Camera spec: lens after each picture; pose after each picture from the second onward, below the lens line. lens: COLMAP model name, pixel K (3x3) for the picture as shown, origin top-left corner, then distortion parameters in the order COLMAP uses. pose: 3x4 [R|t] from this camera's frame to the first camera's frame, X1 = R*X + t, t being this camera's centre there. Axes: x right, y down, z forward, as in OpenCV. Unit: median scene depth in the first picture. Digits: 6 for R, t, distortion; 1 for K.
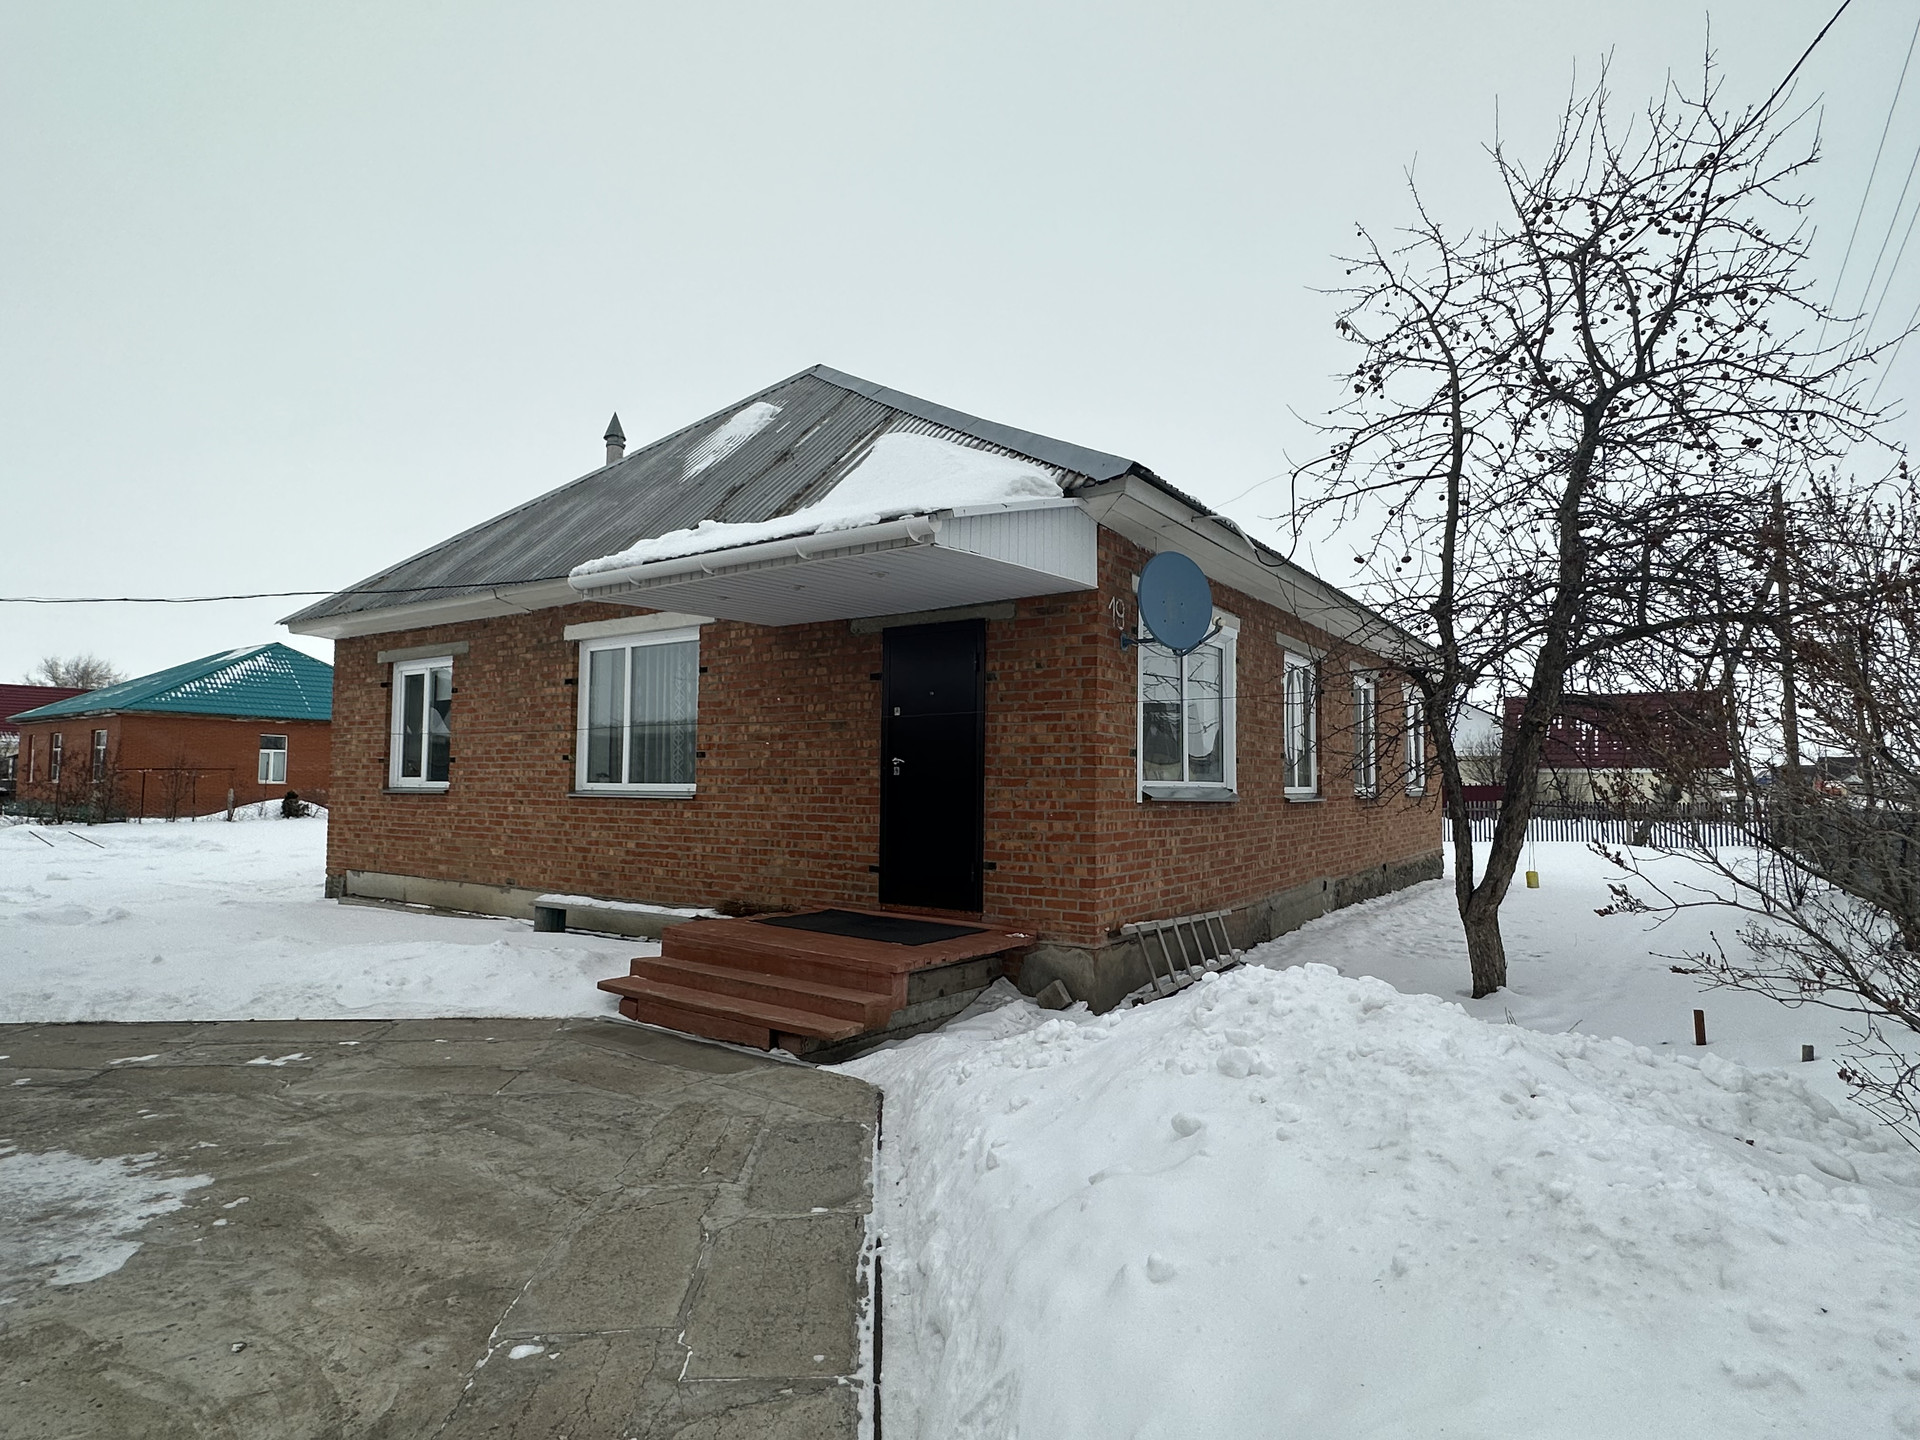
lens RADIAL K [[1030.1, 0, 964.7], [0, 1030.1, 723.0], [0, 0, 1]] dist [-0.005517, 0.000983]
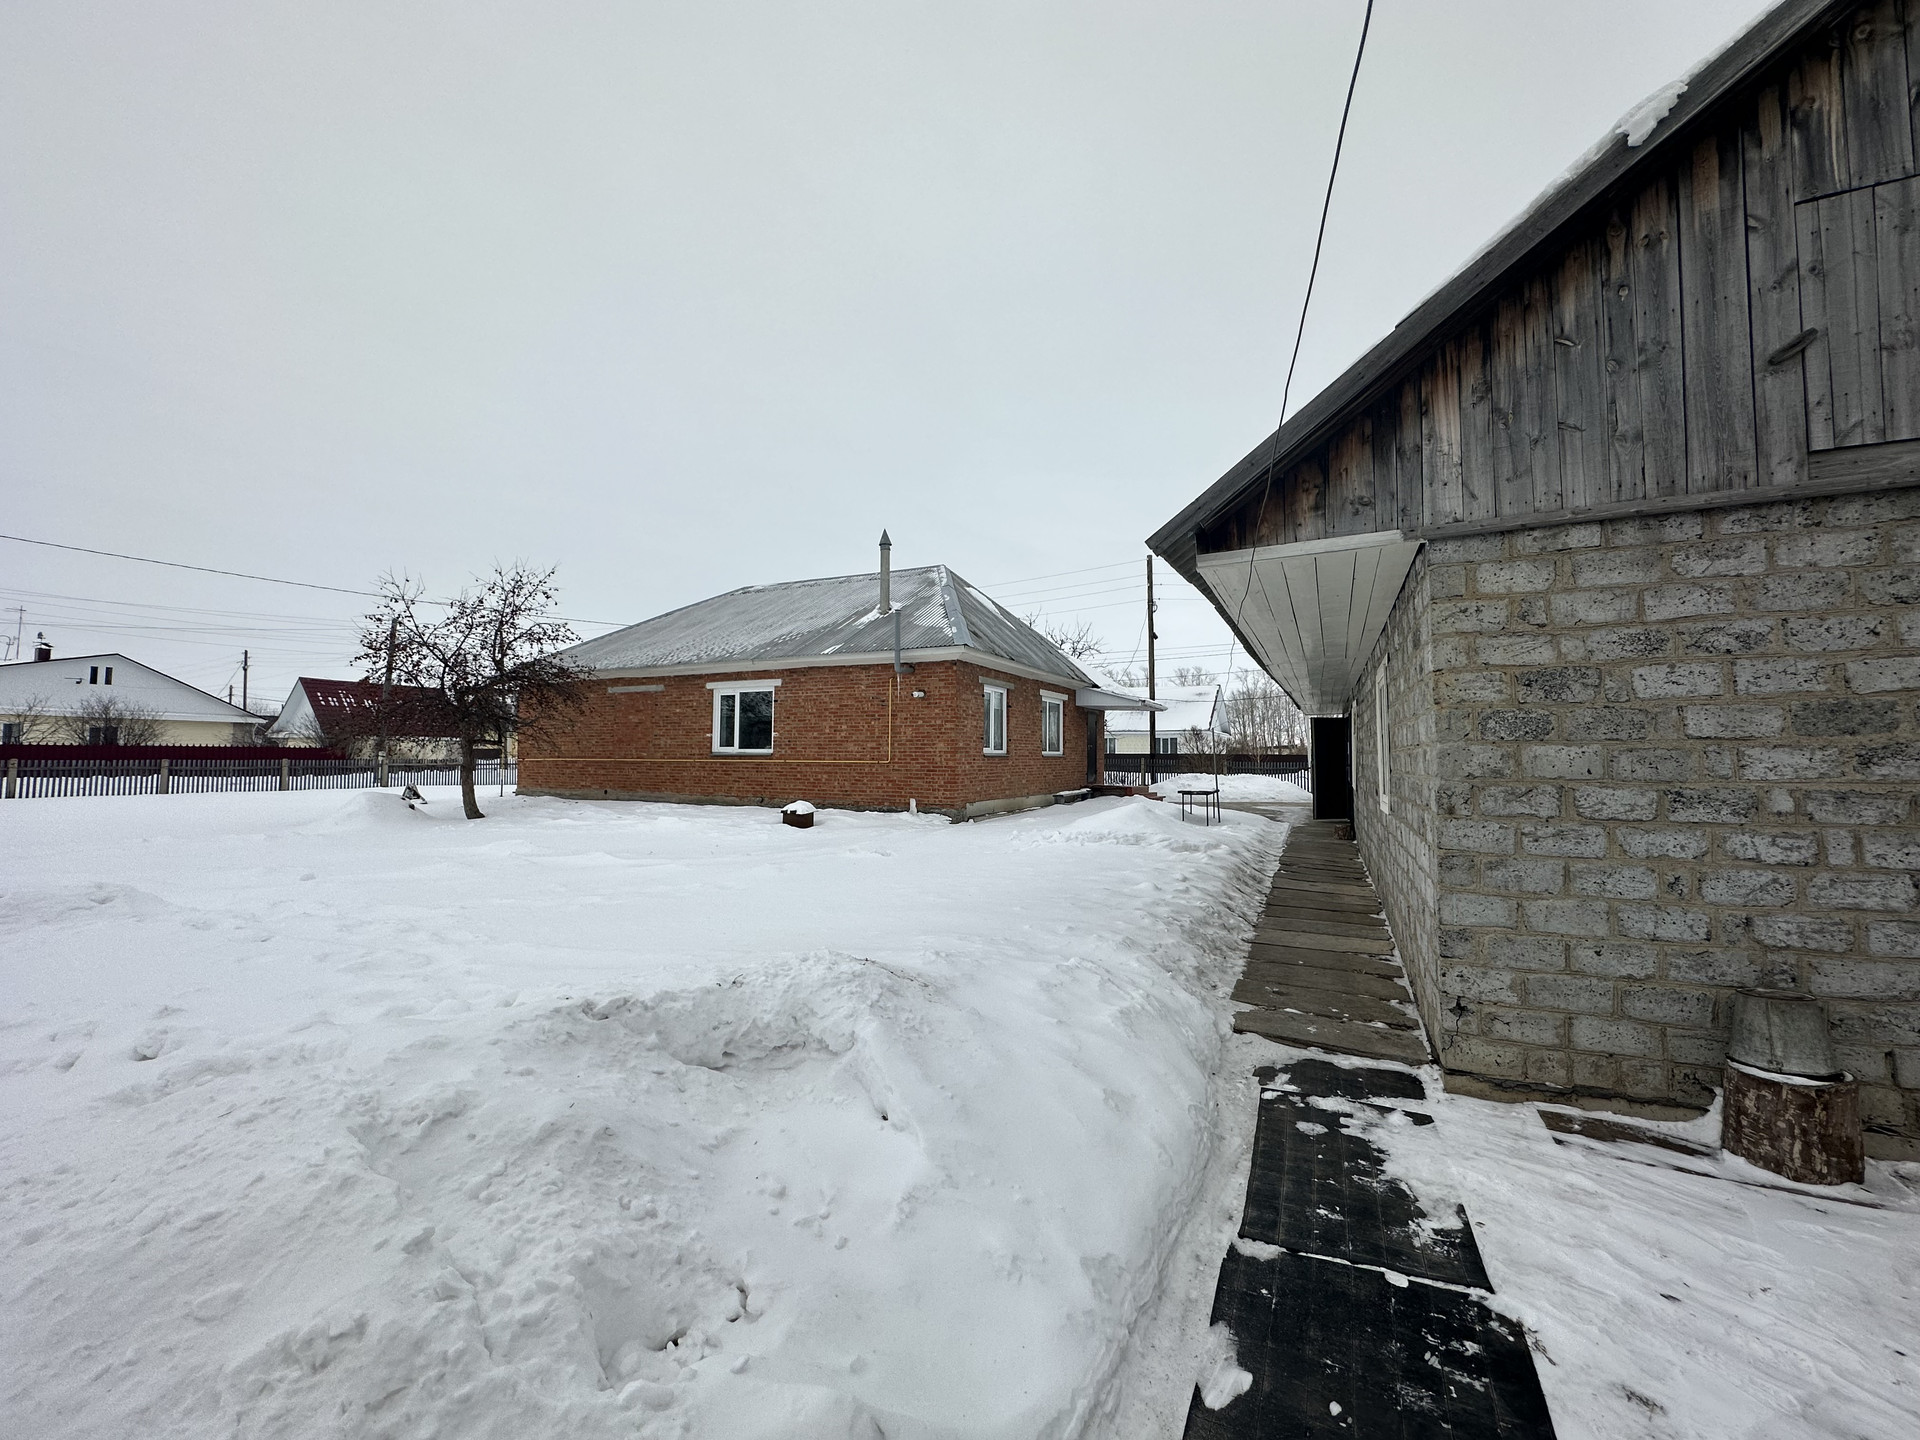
lens RADIAL K [[761.2, 0, 960.0], [0, 761.2, 720.0], [0, 0, 1]] dist [0.001394, 0.000194]
pose [[-0.130728, 0.039180, 0.990644, -2.253748], [-0.064936, 0.996735, -0.047990, 0.084565], [-0.989289, -0.070602, -0.127757, 1.452912]]
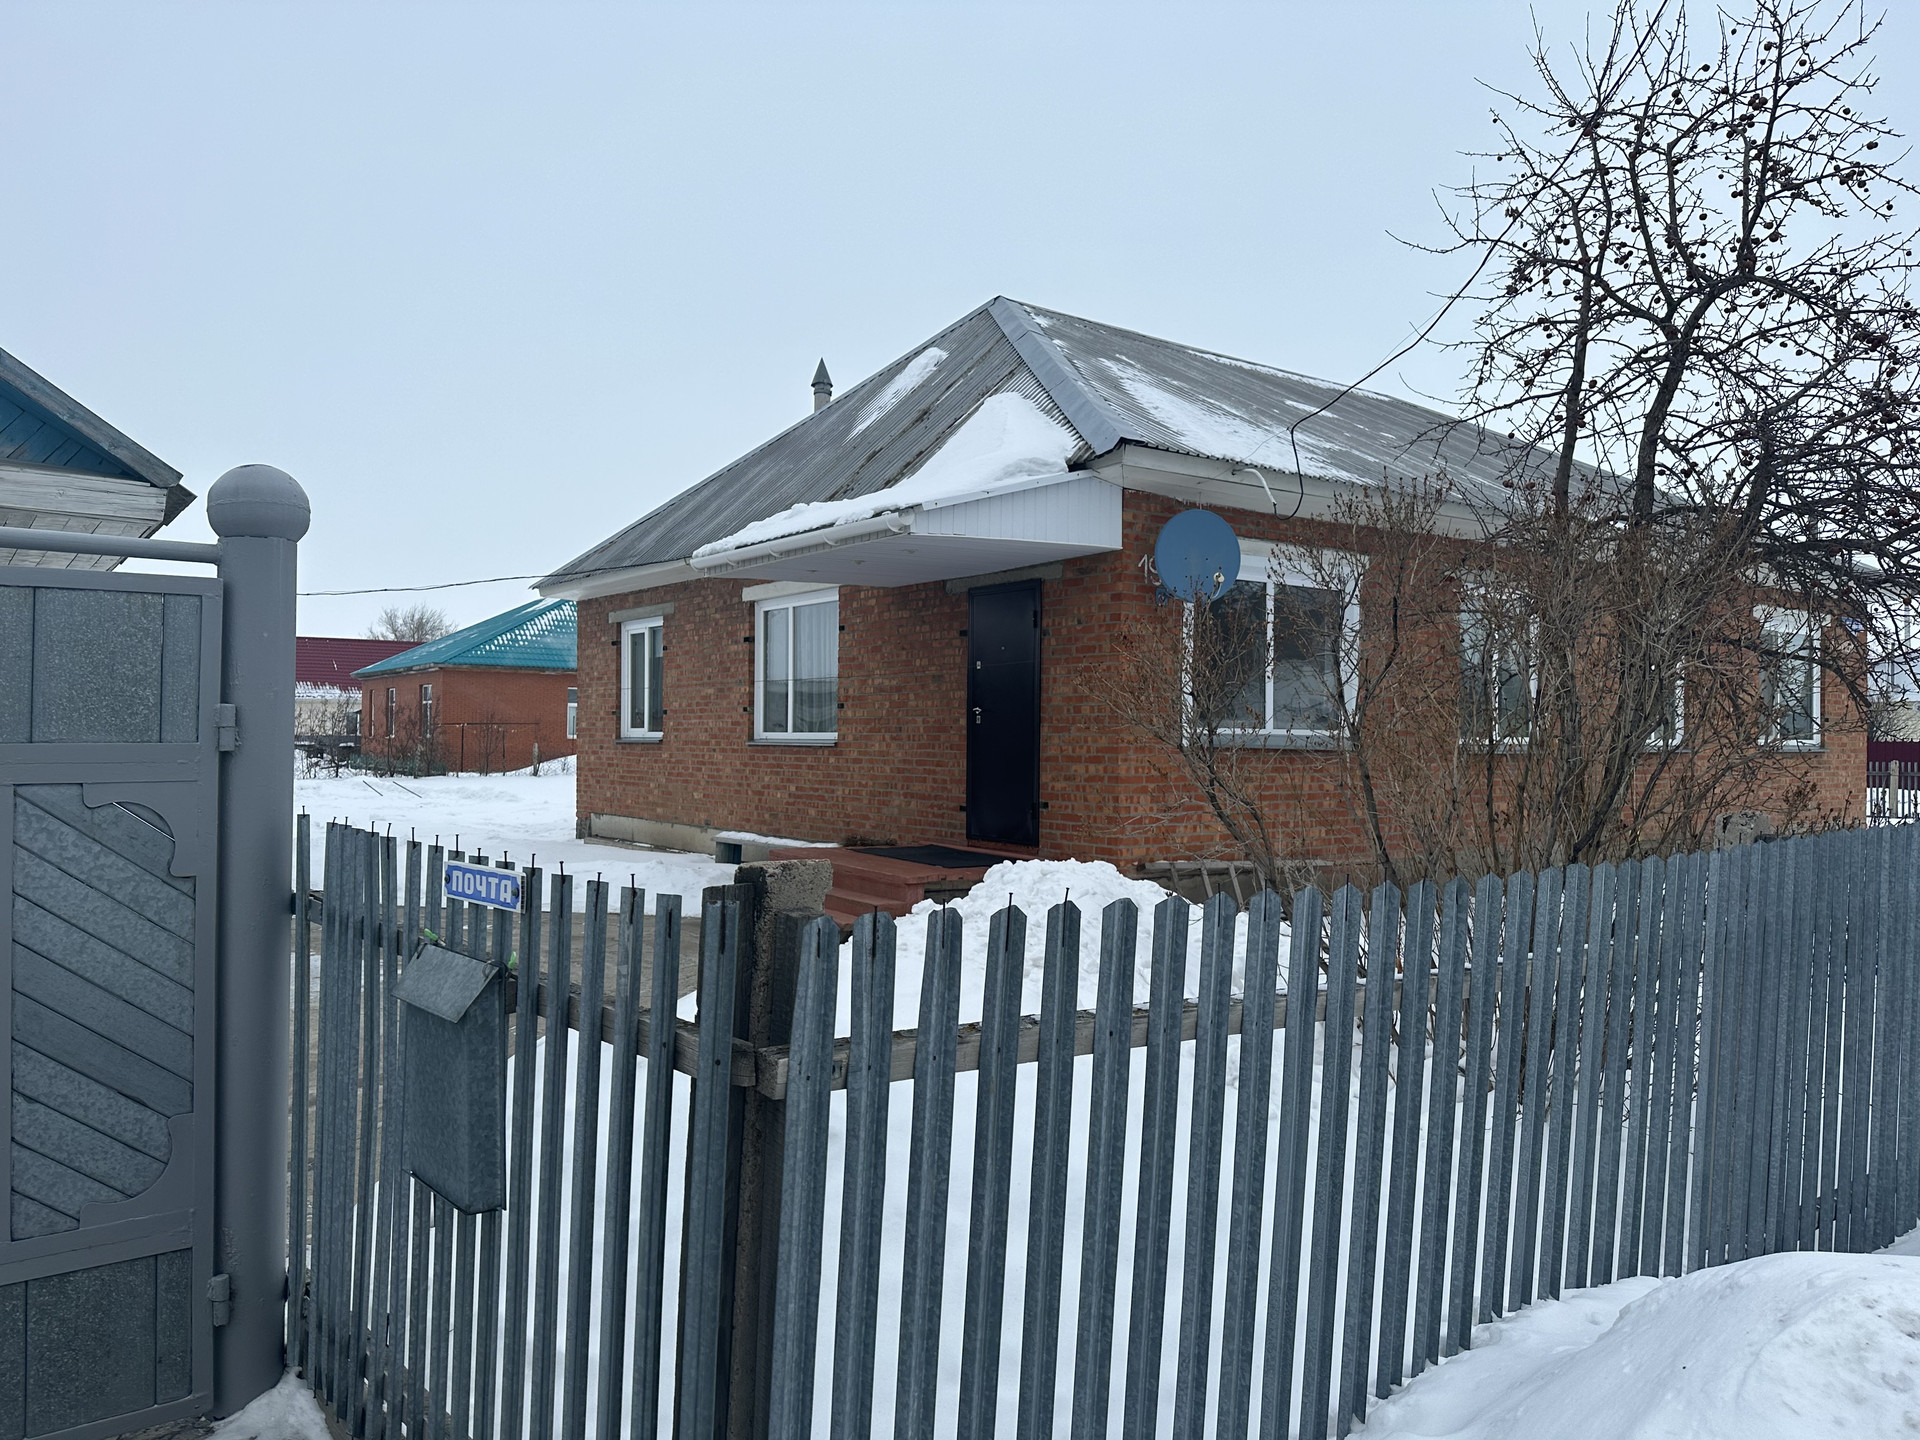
lens RADIAL K [[1331.5, 0, 959.5], [0, 1331.5, 727.8], [0, 0, 1]] dist [0.099501, -0.107451]
pose [[0.944728, -0.001817, -0.327849, 0.293063], [0.017780, 0.998797, 0.045698, -0.007326], [0.327372, -0.049001, 0.943624, -0.264900]]
